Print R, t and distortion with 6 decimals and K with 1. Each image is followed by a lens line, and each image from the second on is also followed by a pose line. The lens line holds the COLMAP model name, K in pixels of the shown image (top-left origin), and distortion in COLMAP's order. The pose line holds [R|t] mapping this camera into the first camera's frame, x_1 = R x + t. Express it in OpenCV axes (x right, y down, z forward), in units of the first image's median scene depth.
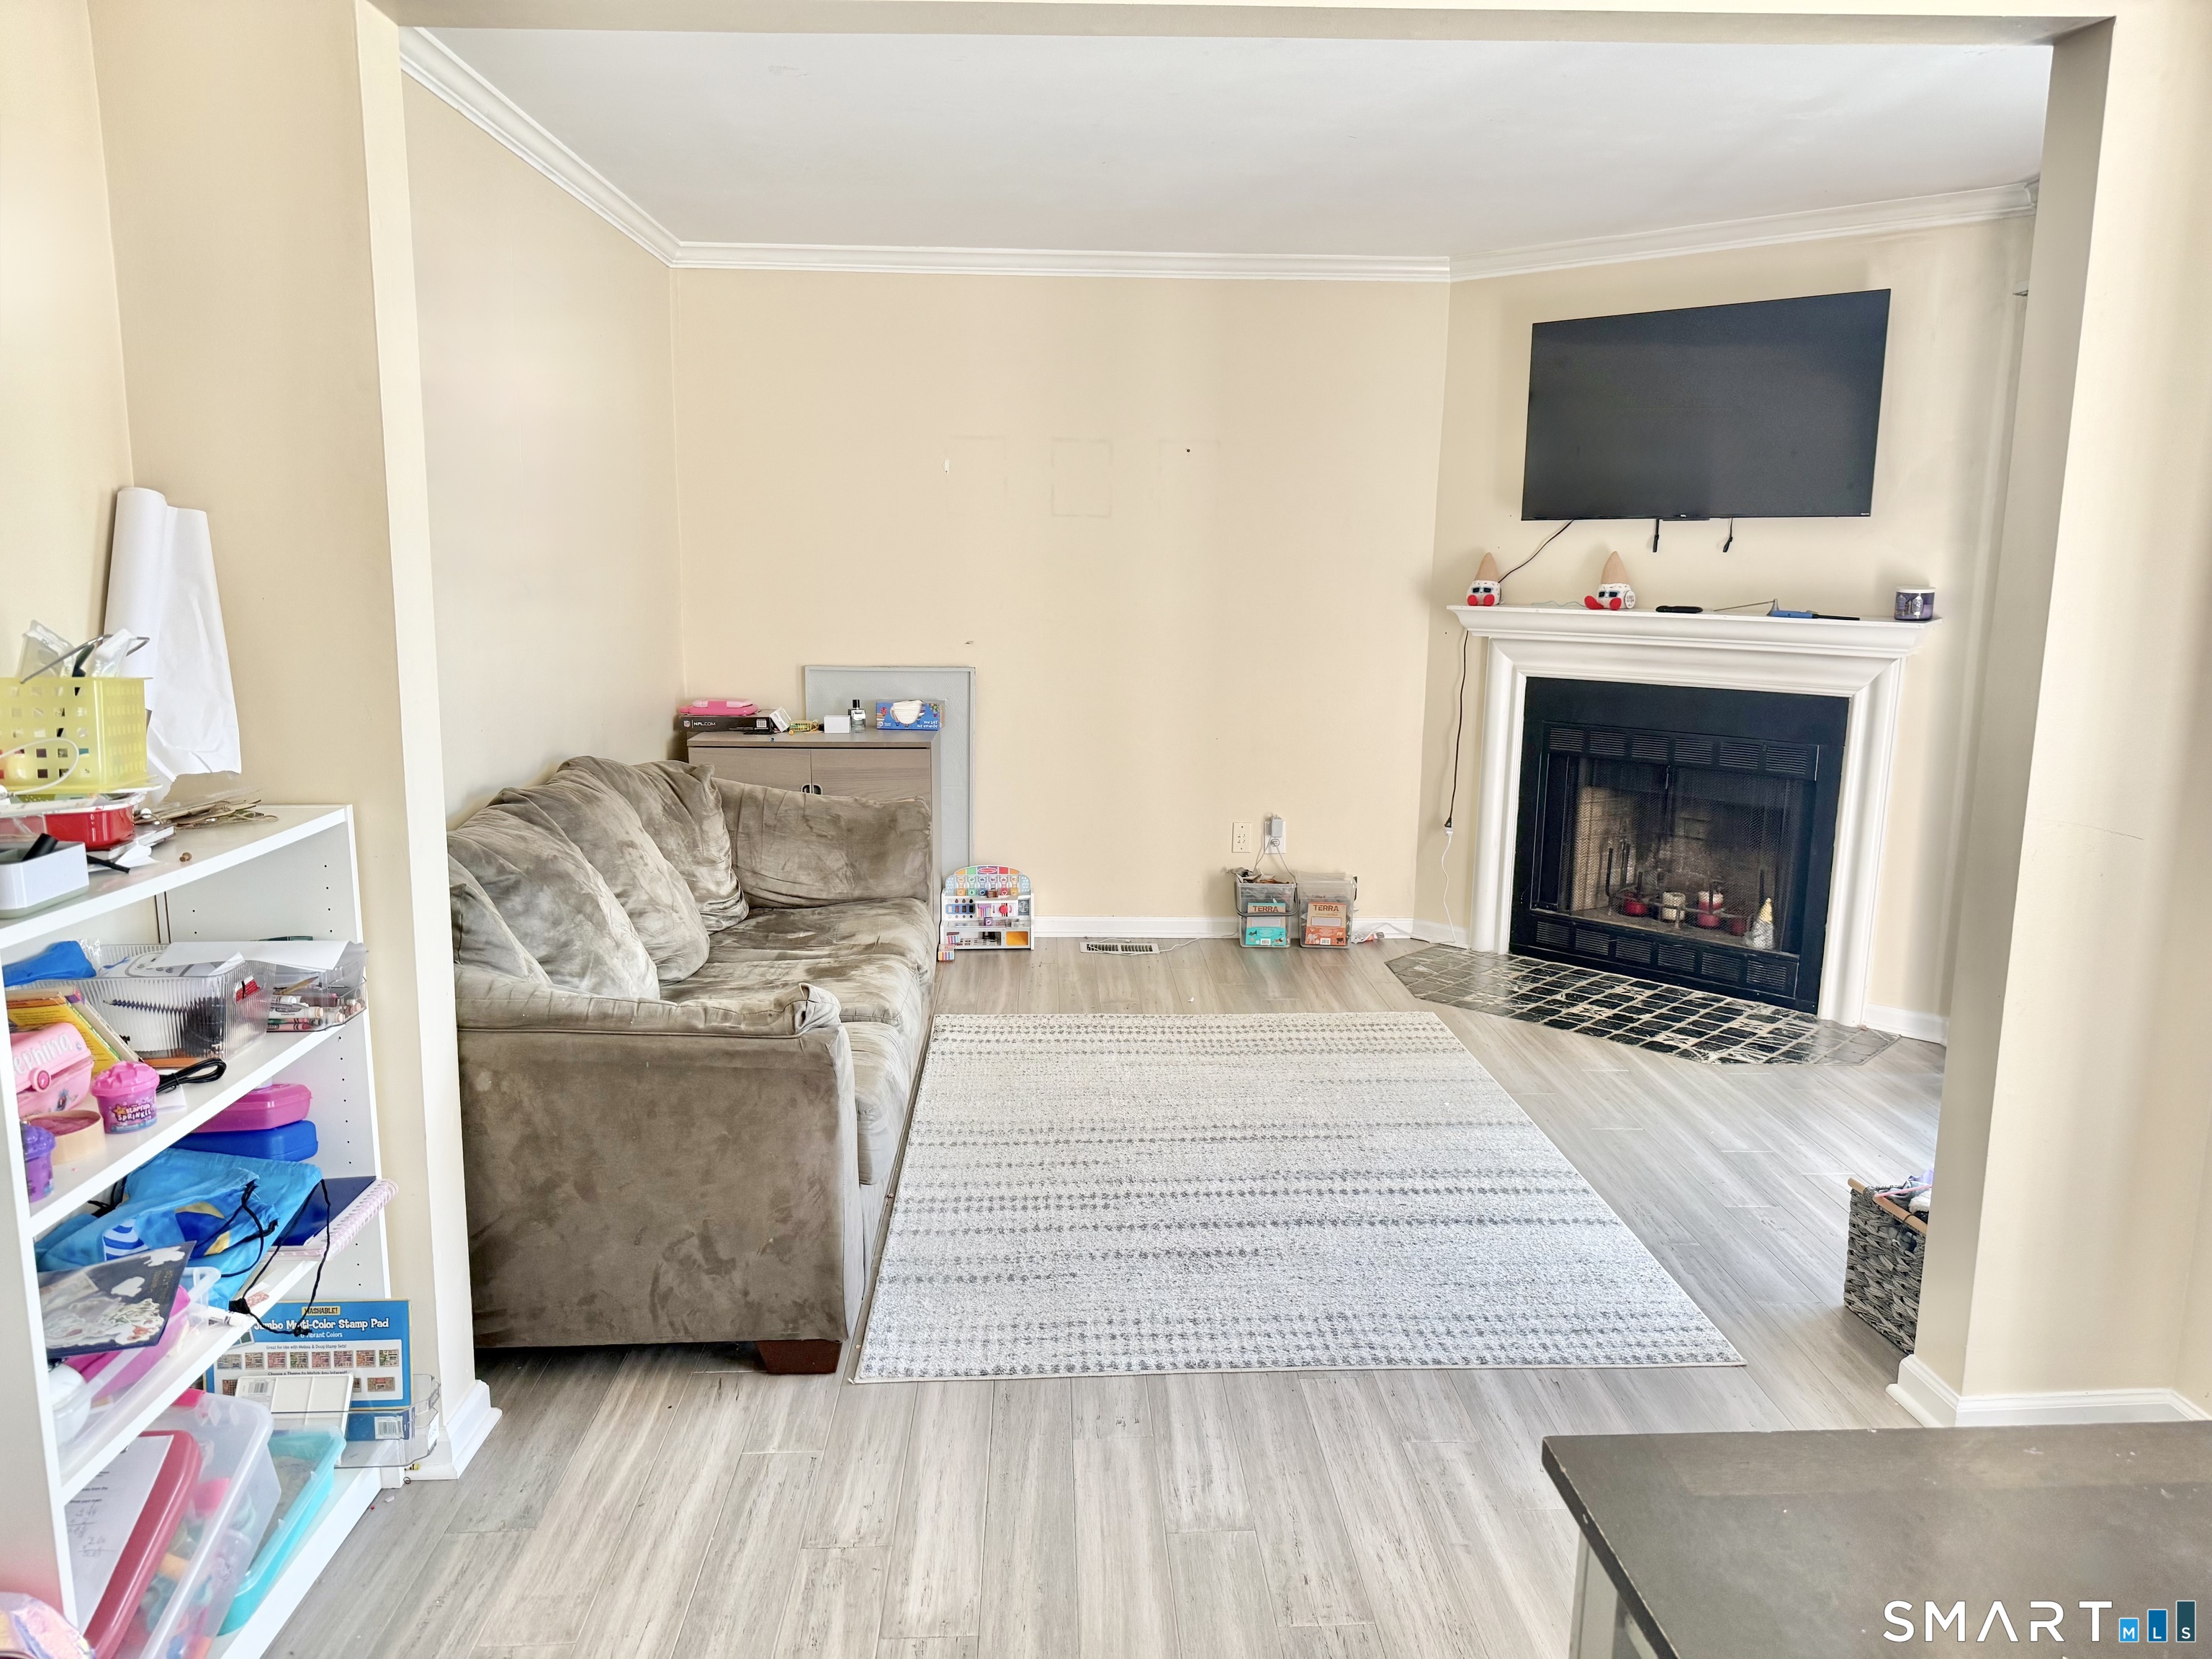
lens RADIAL K [[1546.1, 0, 1106.9], [0, 1546.1, 833.0], [0, 0, 1]] dist [-0.011928, -0.000229]
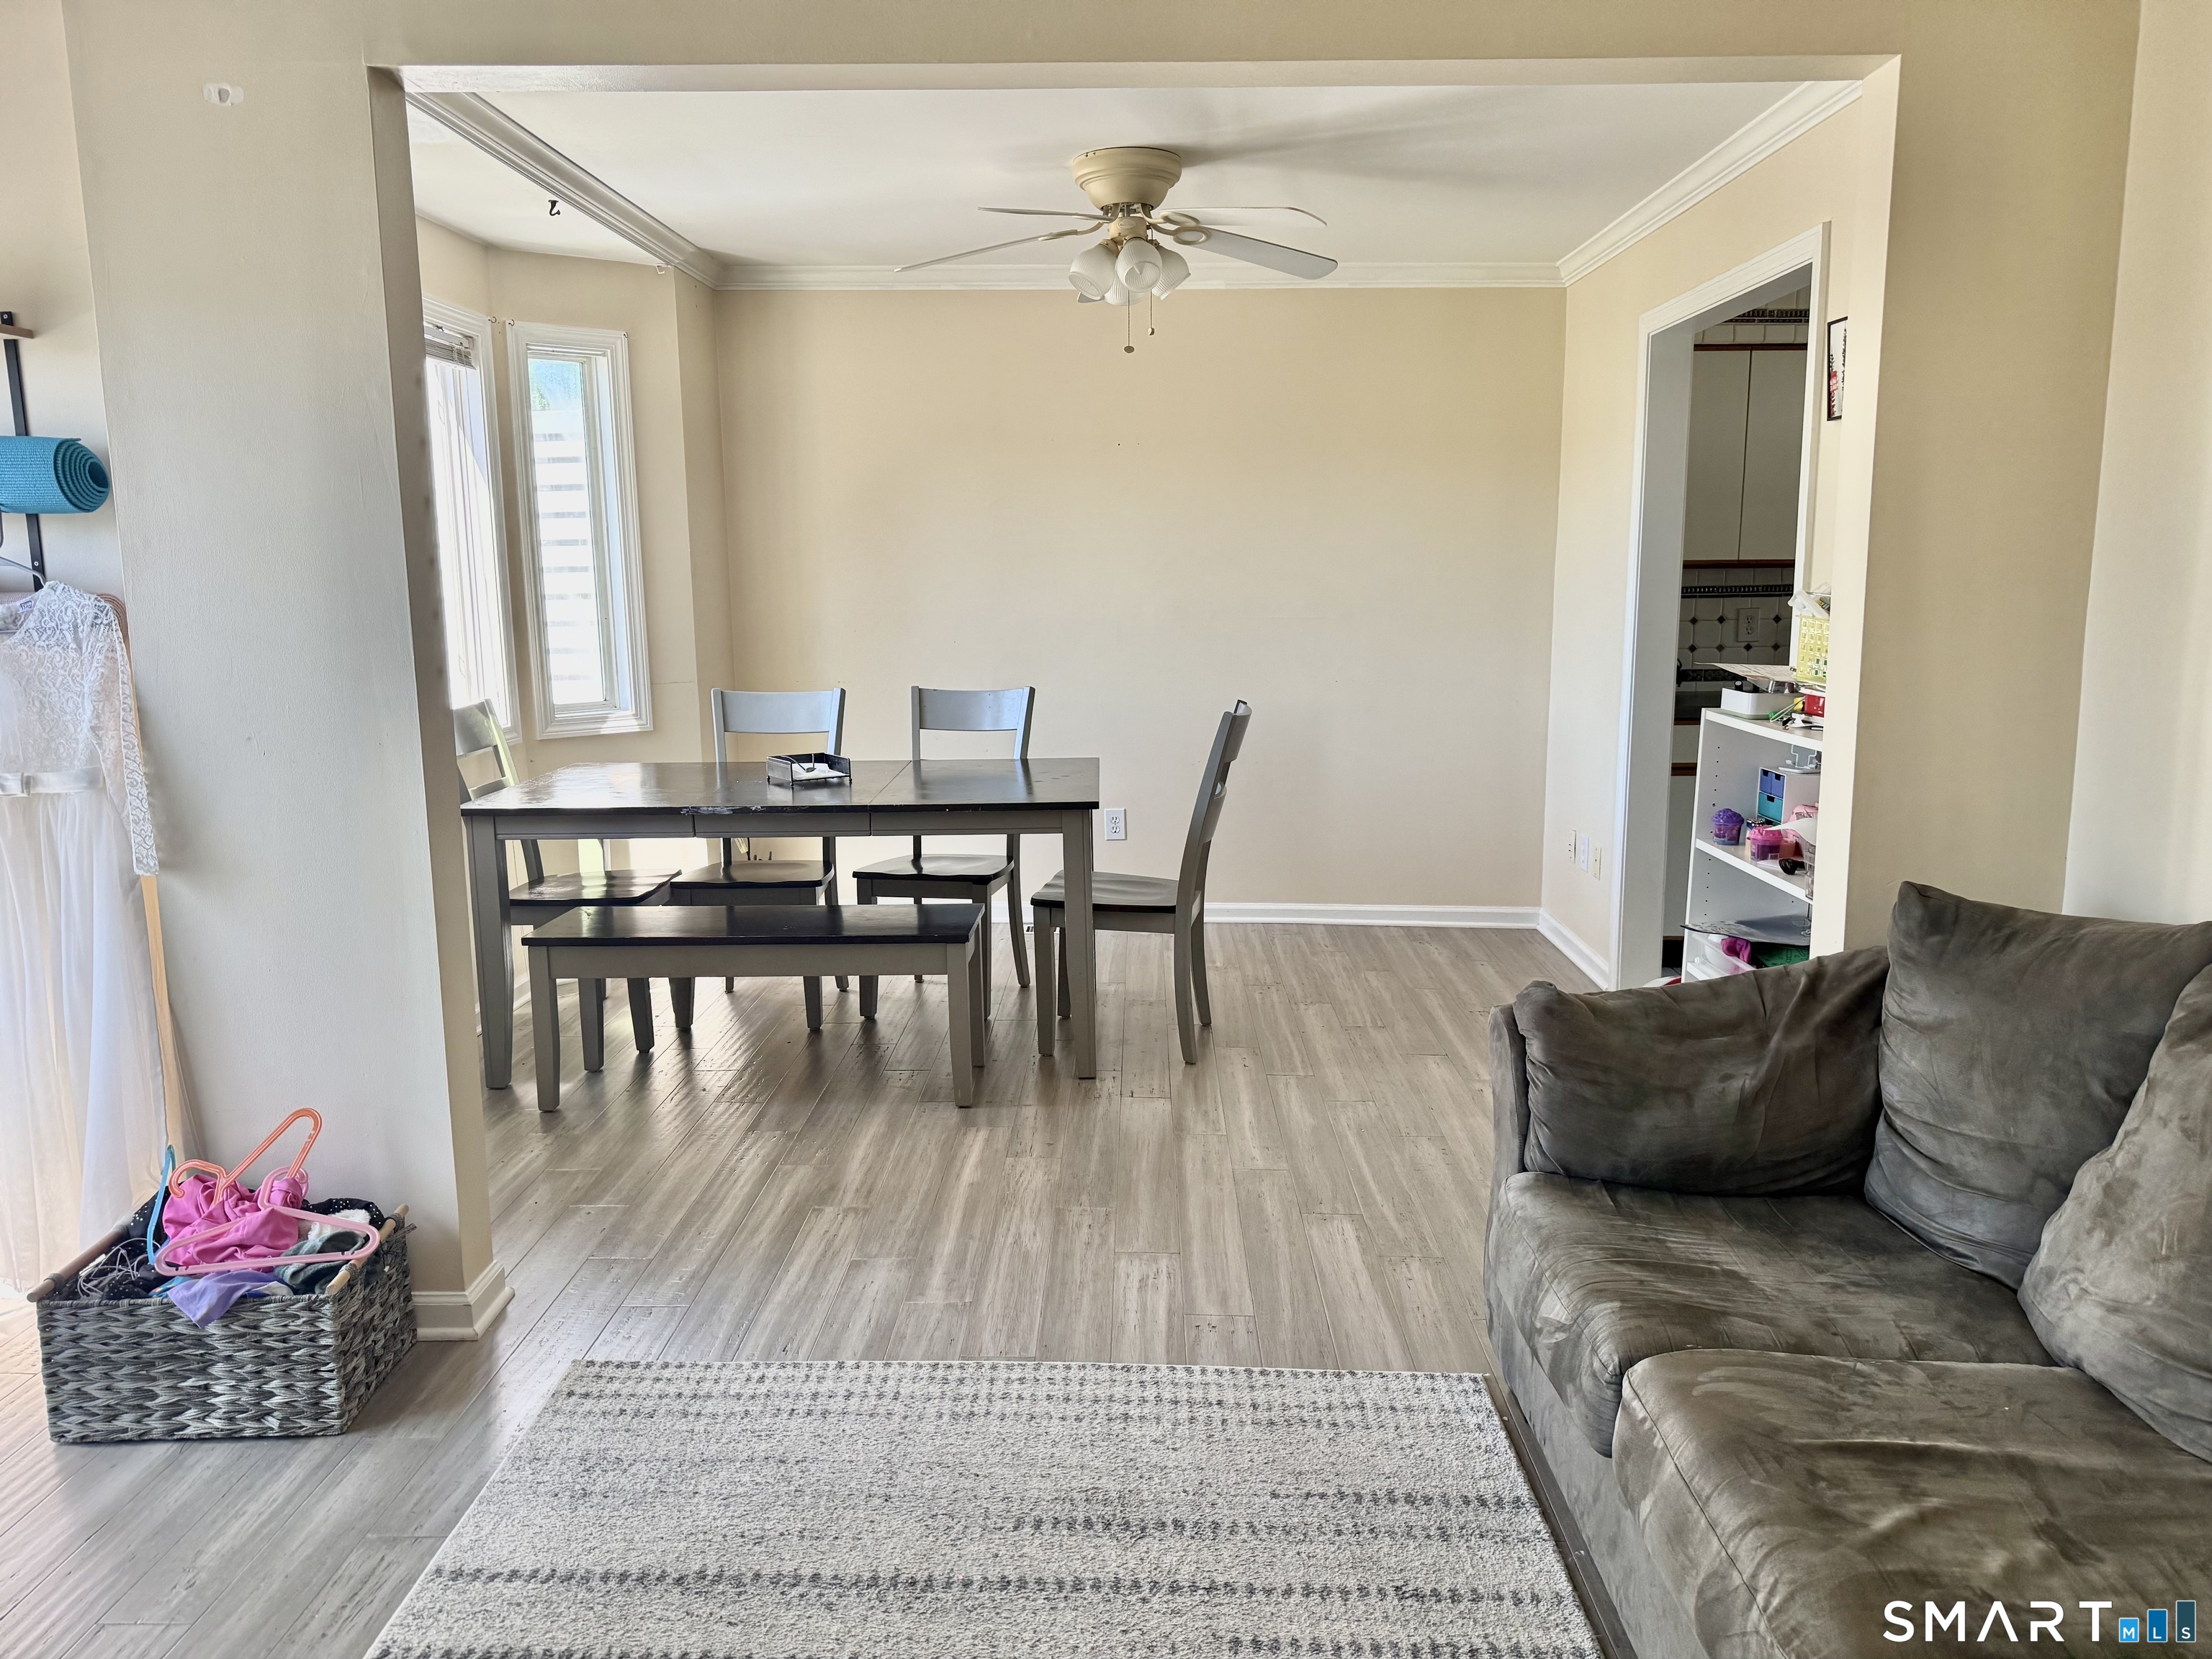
lens RADIAL K [[1546.1, 0, 1105.2], [0, 1546.1, 828.2], [0, 0, 1]] dist [-0.011928, -0.000229]
pose [[-0.998049, -0.008408, 0.061874, 0.014592], [0.012719, 0.942745, 0.333273, -0.232923], [-0.061134, 0.333410, -0.940798, 1.386218]]
